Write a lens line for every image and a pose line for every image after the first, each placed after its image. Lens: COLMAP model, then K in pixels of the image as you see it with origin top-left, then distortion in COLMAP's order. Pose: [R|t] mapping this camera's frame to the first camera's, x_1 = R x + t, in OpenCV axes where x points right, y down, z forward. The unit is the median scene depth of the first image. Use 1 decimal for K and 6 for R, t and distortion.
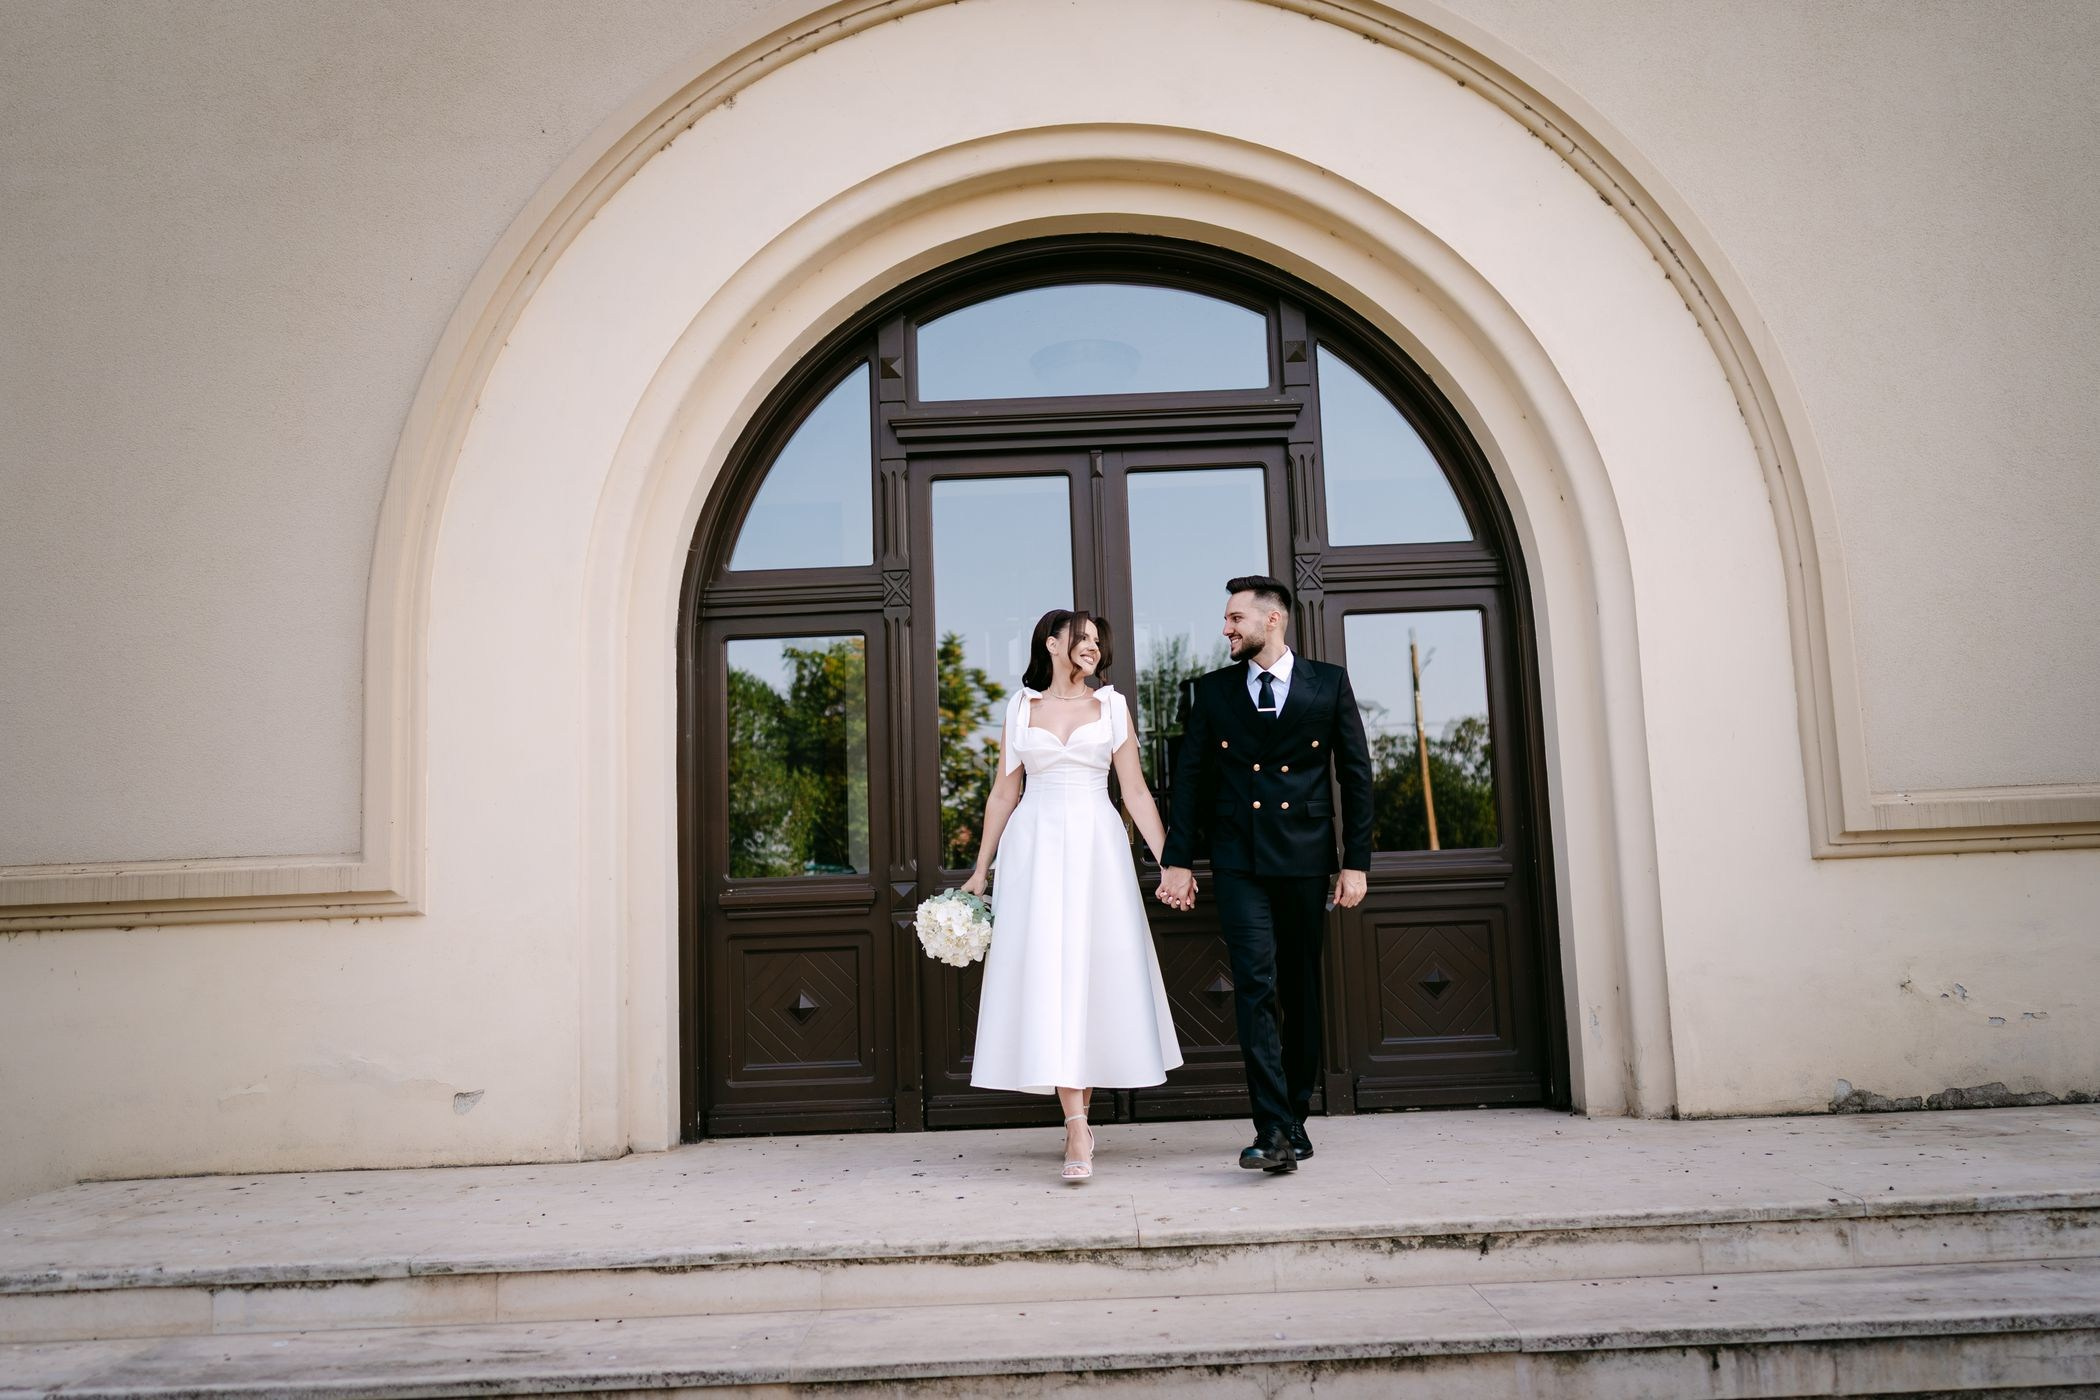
lens RADIAL K [[1689.4, 0, 1048.5], [0, 1689.4, 736.7], [0, 0, 1]] dist [-0.000241, -0.000771]
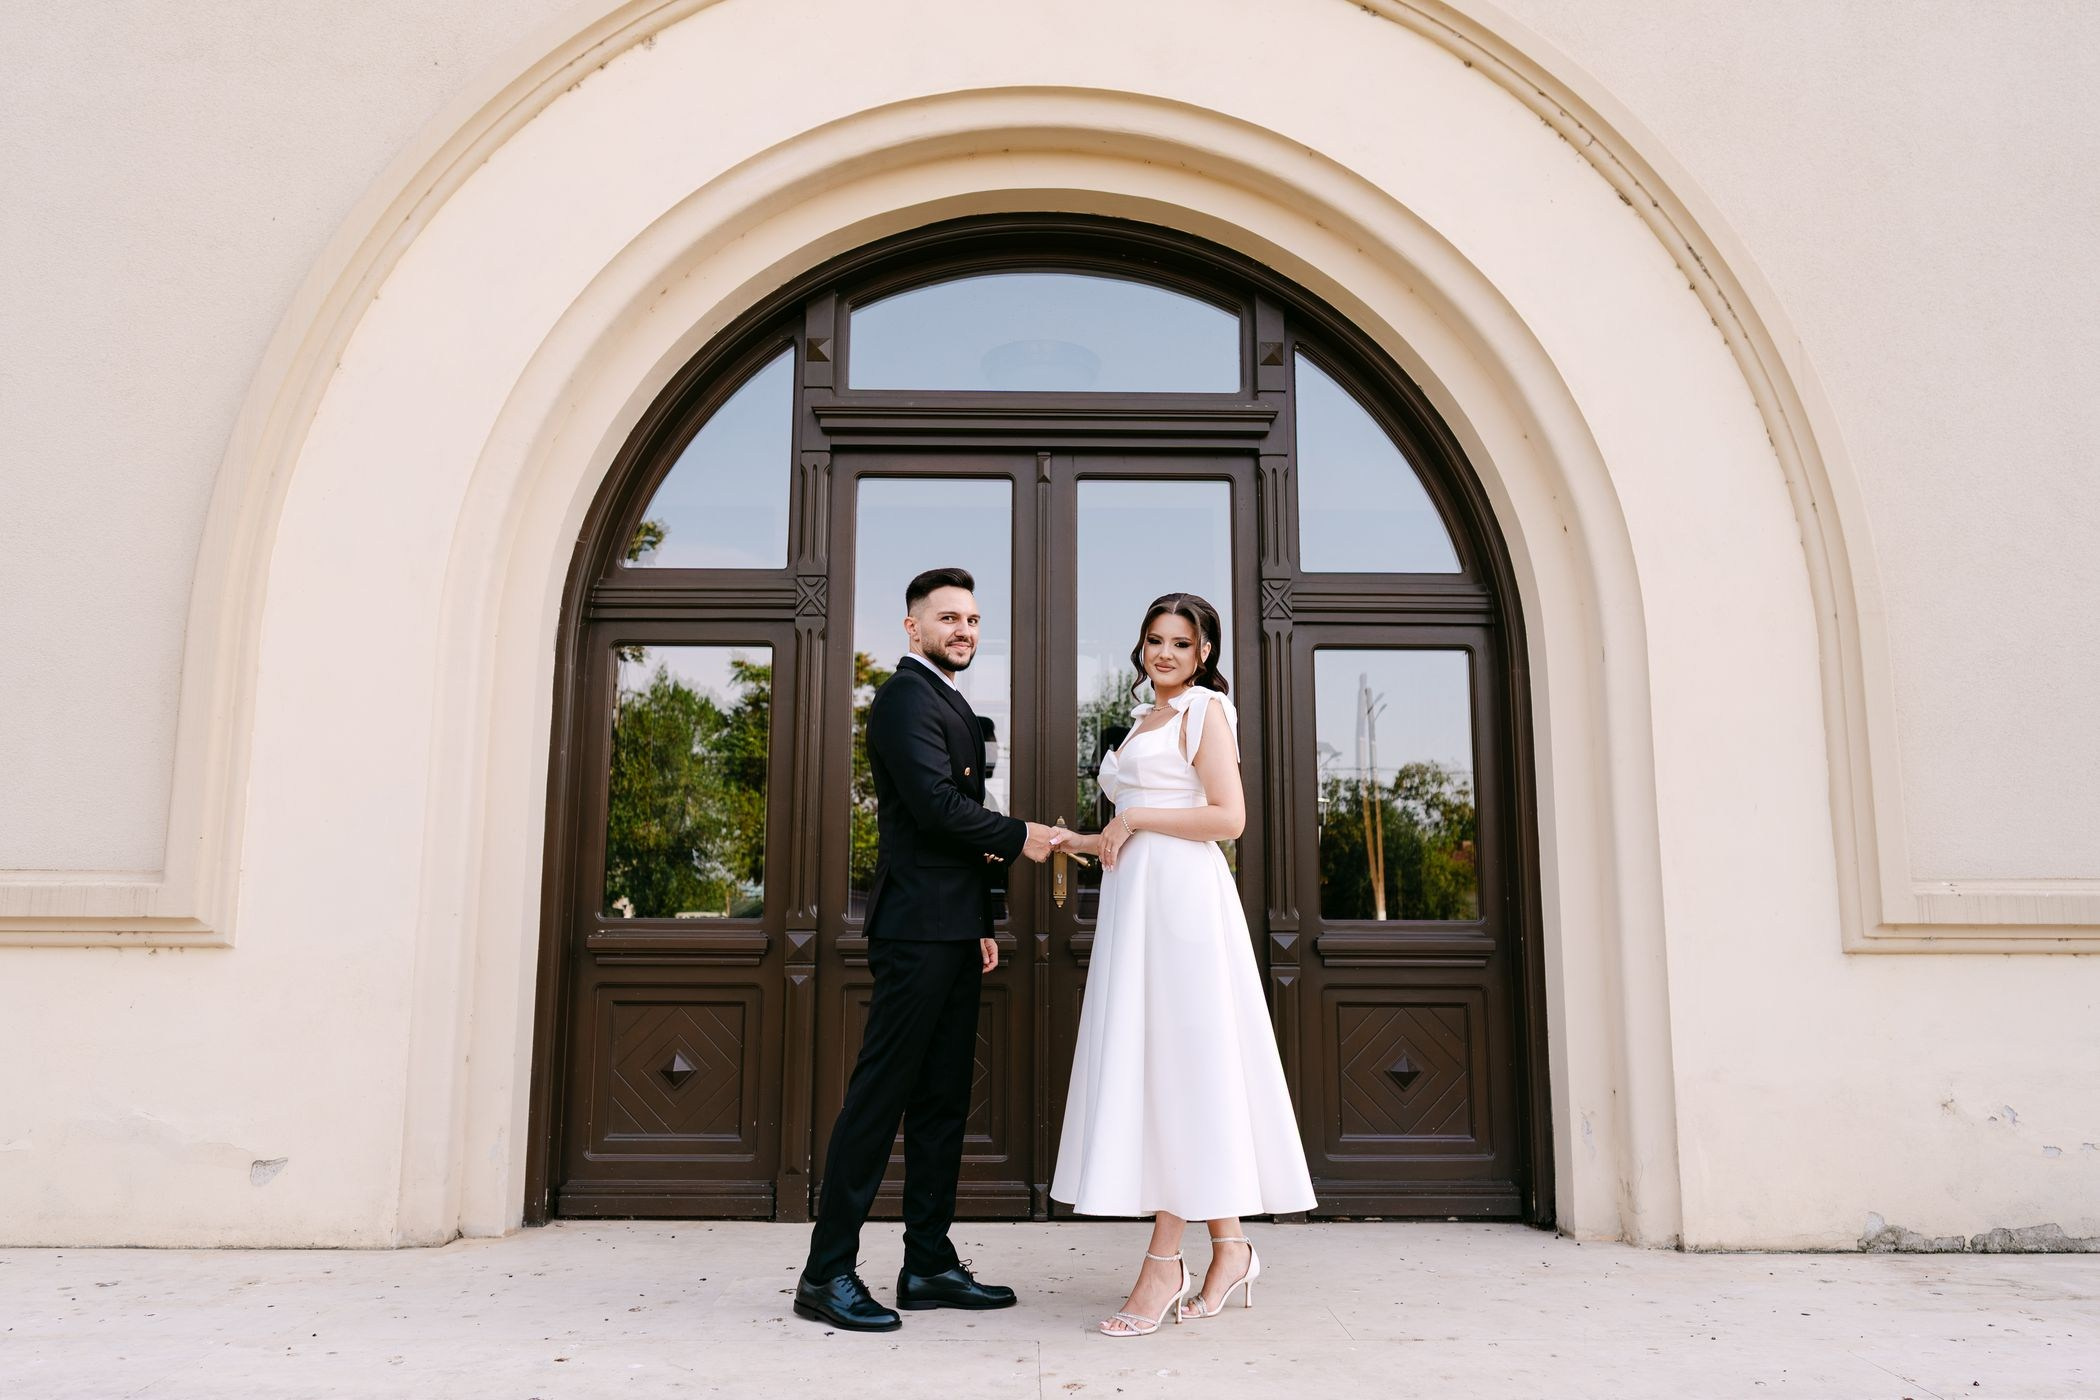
lens RADIAL K [[1619.8, 0, 1028.1], [0, 1619.8, 689.9], [0, 0, 1]] dist [-0.004563, 0.005915]
pose [[0.998866, 0.046134, 0.011768, 0.016245], [-0.045561, 0.997947, -0.045017, -0.005855], [-0.013820, 0.044430, 0.998917, 0.159212]]
